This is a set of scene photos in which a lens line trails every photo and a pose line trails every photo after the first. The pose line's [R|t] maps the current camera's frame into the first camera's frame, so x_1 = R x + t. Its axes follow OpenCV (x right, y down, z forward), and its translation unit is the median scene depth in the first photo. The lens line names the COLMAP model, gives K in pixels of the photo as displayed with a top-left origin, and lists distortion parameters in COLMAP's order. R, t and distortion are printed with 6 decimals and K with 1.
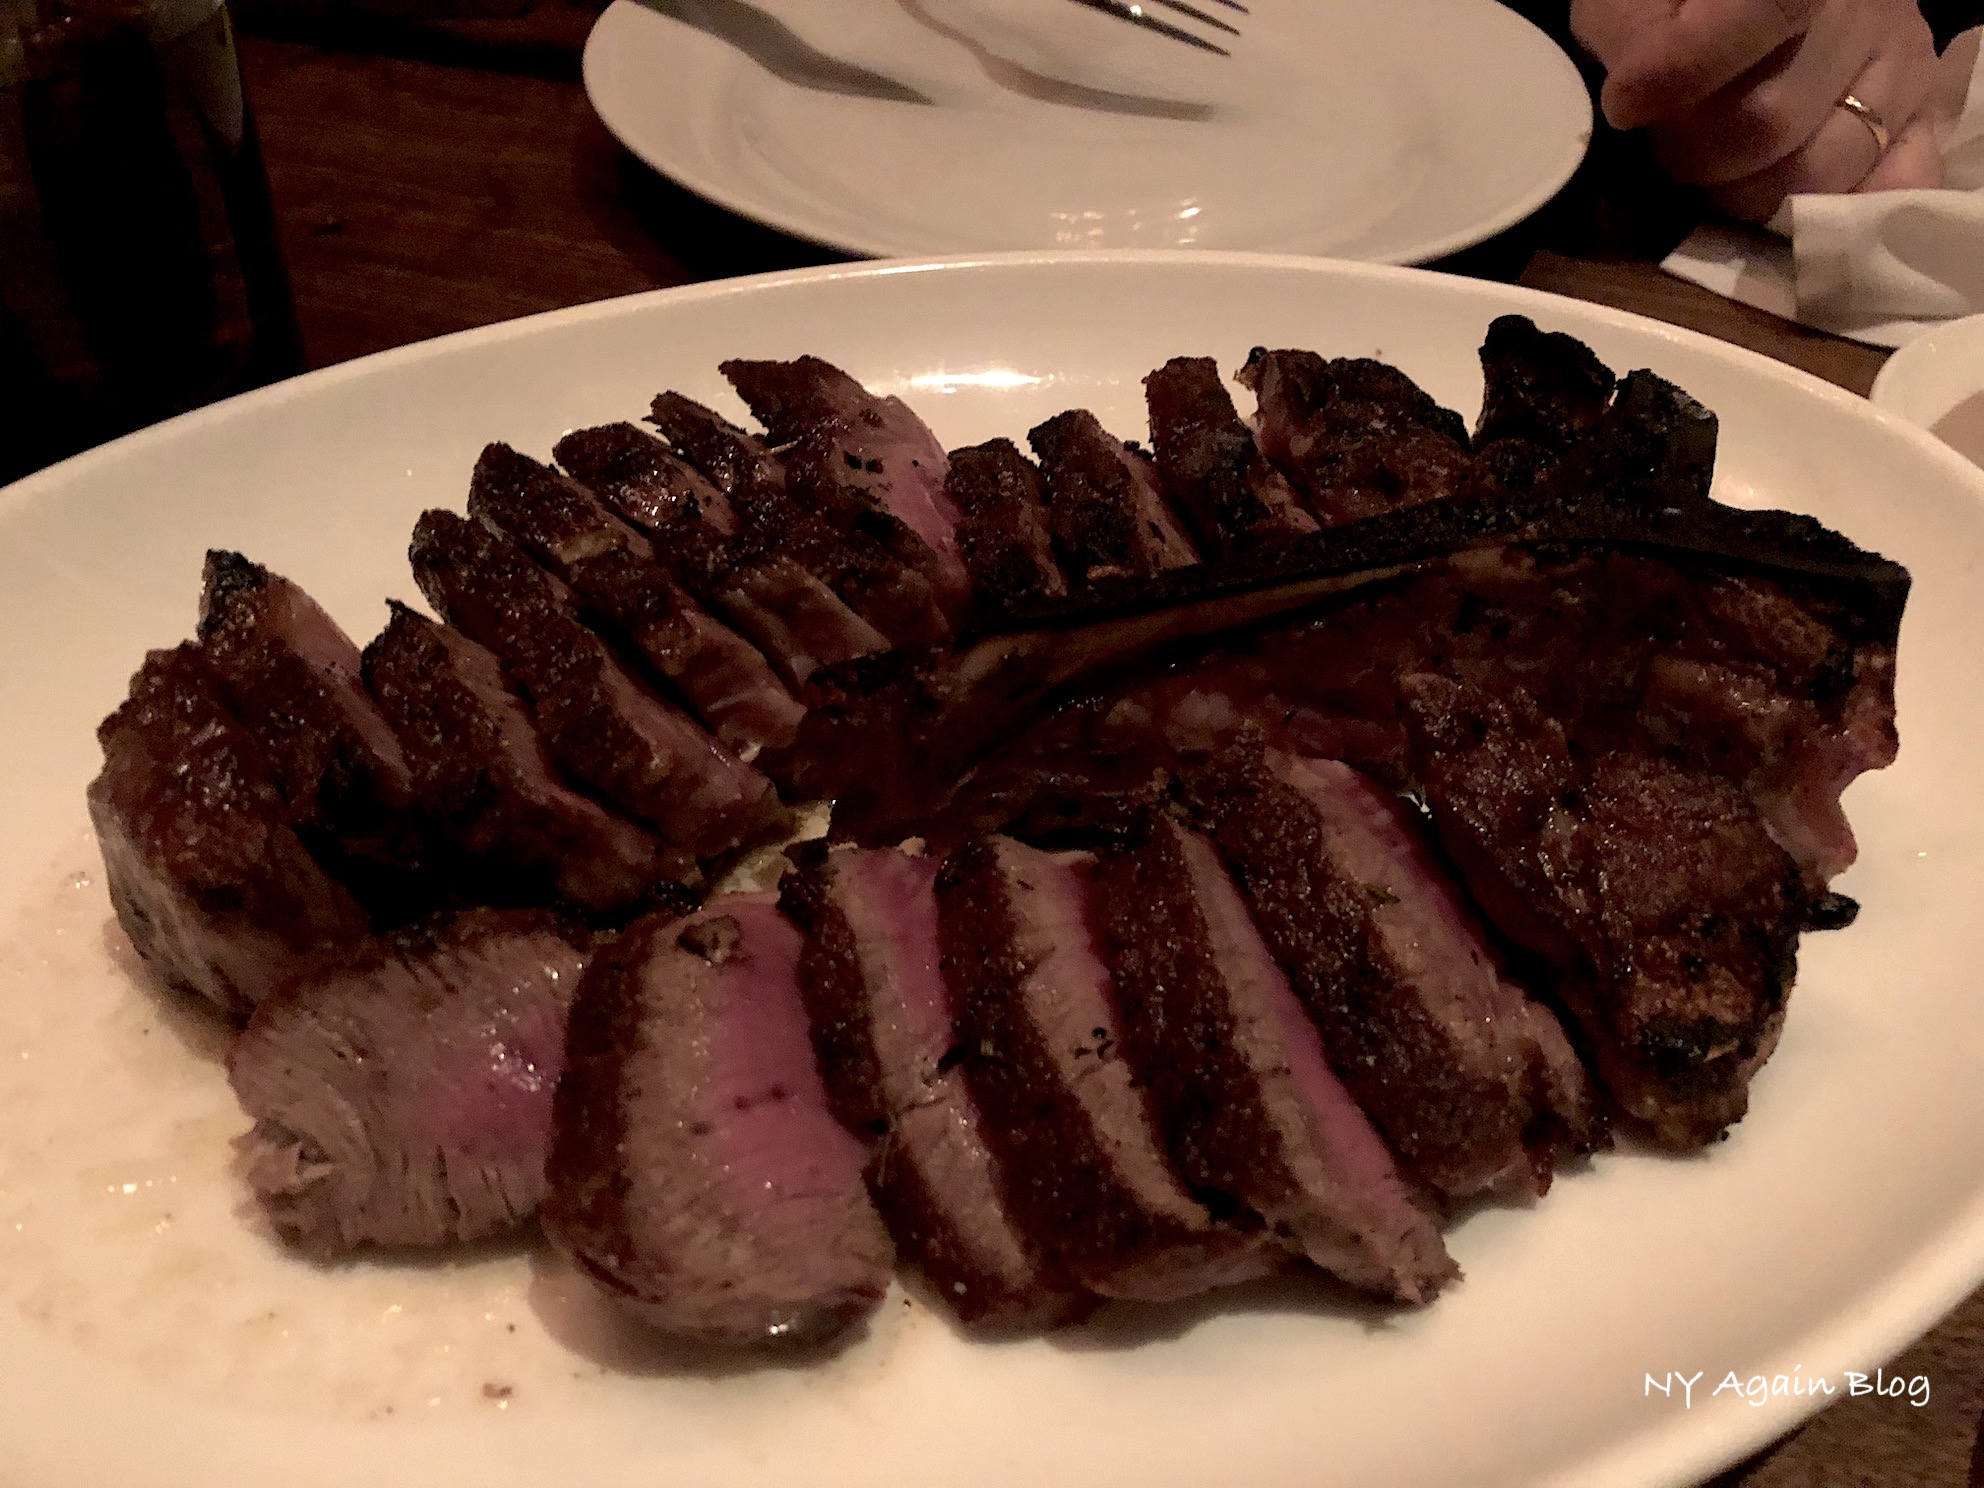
lens RADIAL K [[1598.1, 0, 994.1], [0, 1598.1, 736.4], [0, 0, 1]] dist [-0.013124, 0.001717]
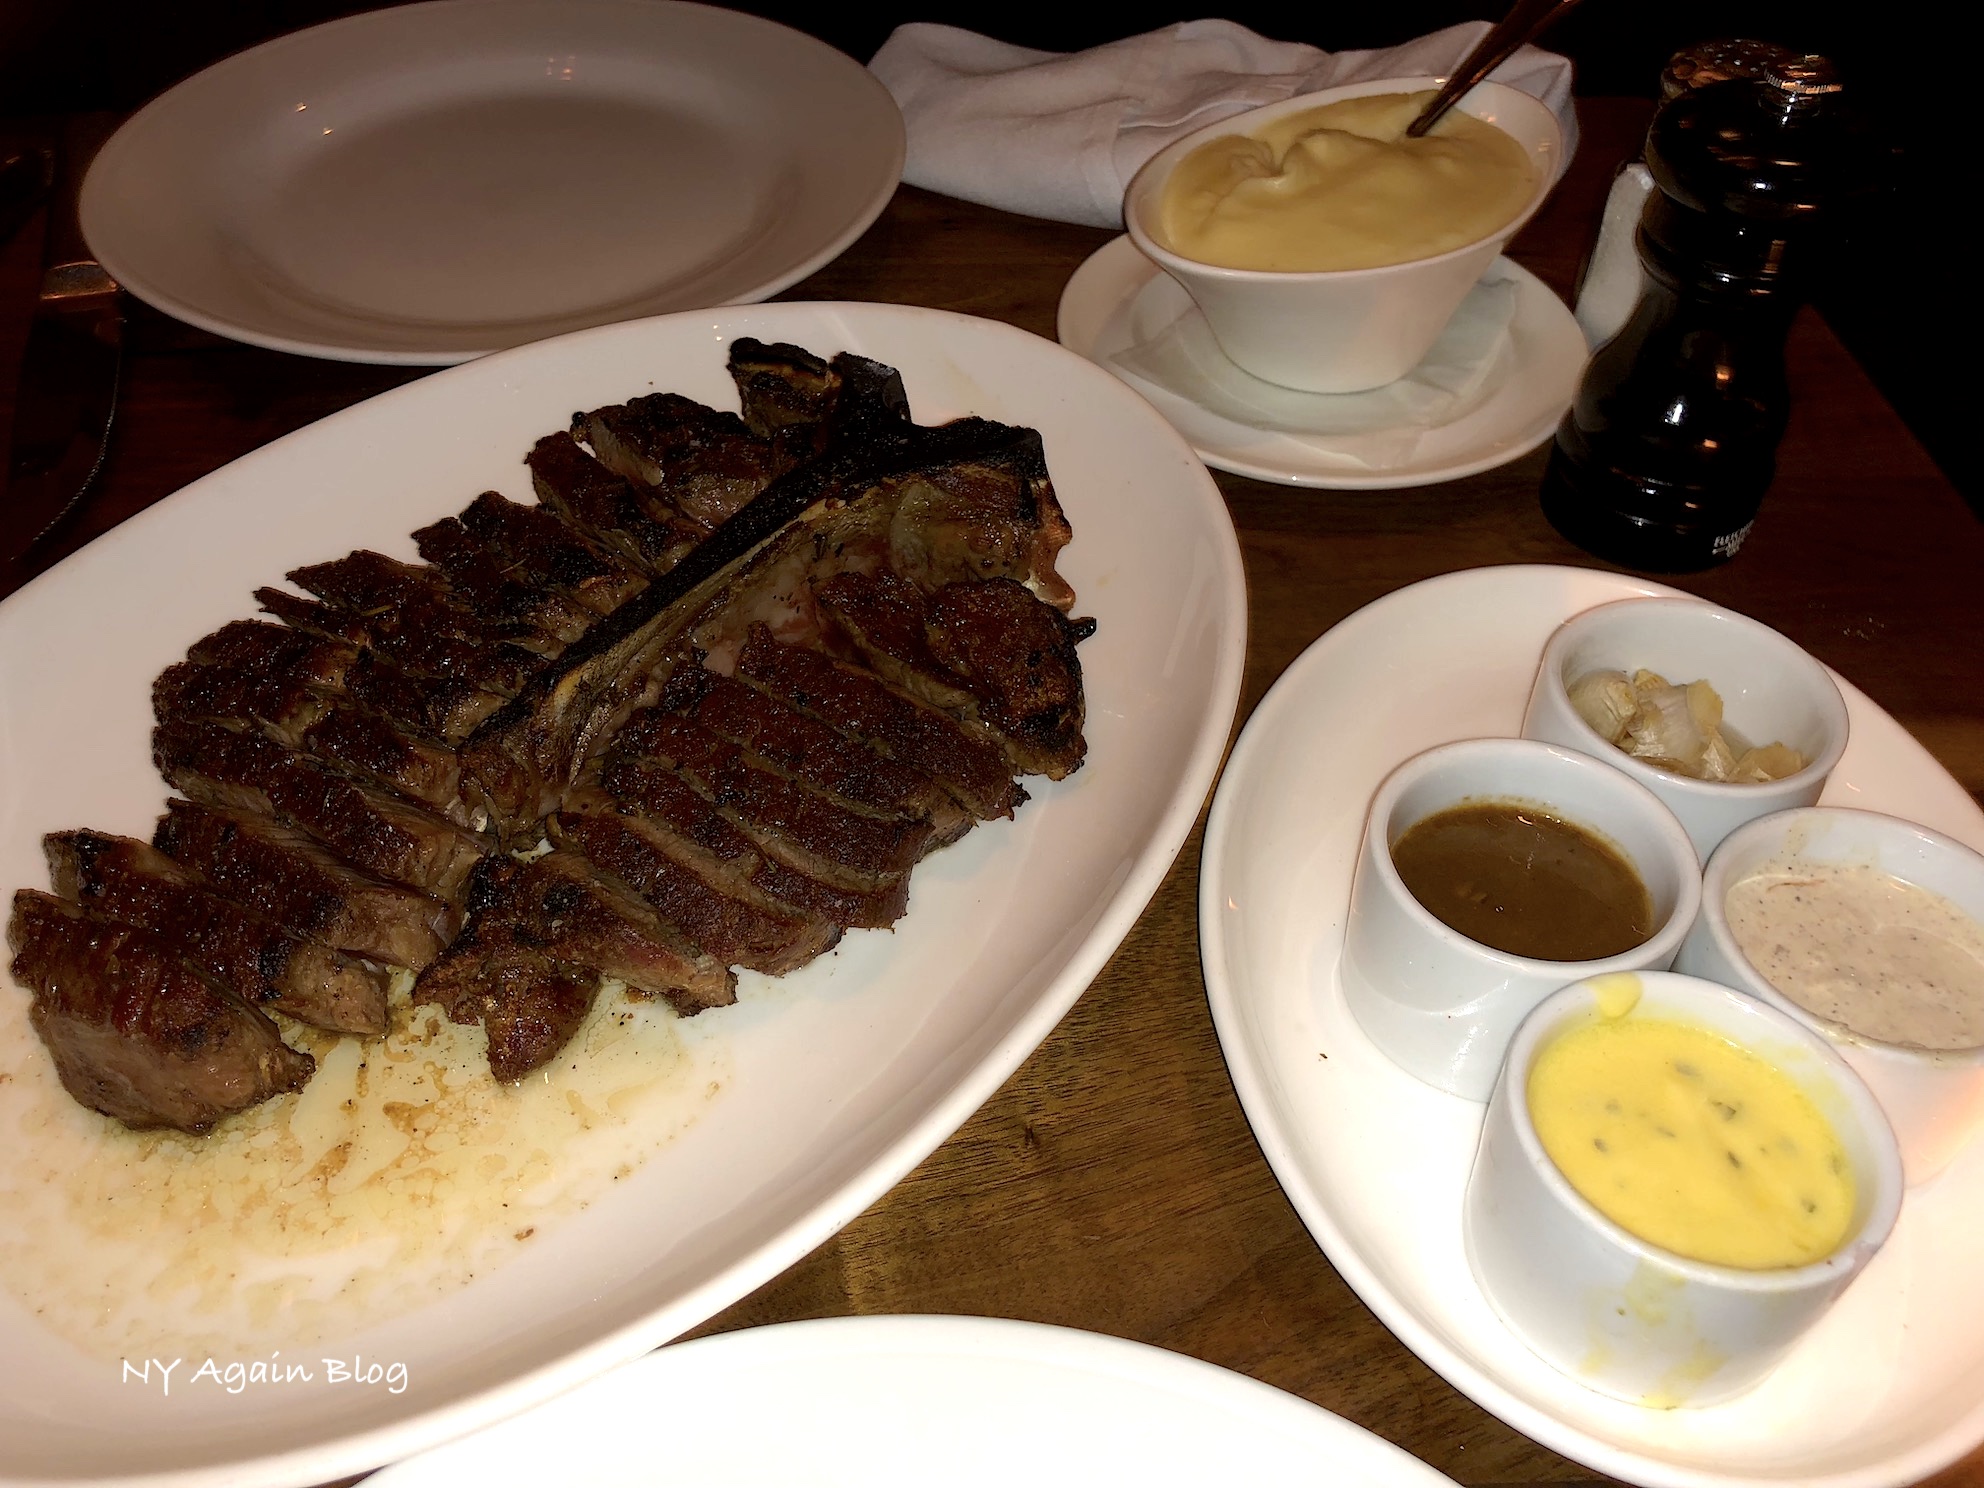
lens RADIAL K [[1598.1, 0, 991.4], [0, 1598.1, 745.7], [0, 0, 1]] dist [-0.013124, 0.001717]
pose [[0.815684, -0.413348, 0.404727, -0.292160], [0.389655, 0.909674, 0.143744, -0.058963], [-0.427586, 0.040454, 0.903069, -0.501247]]
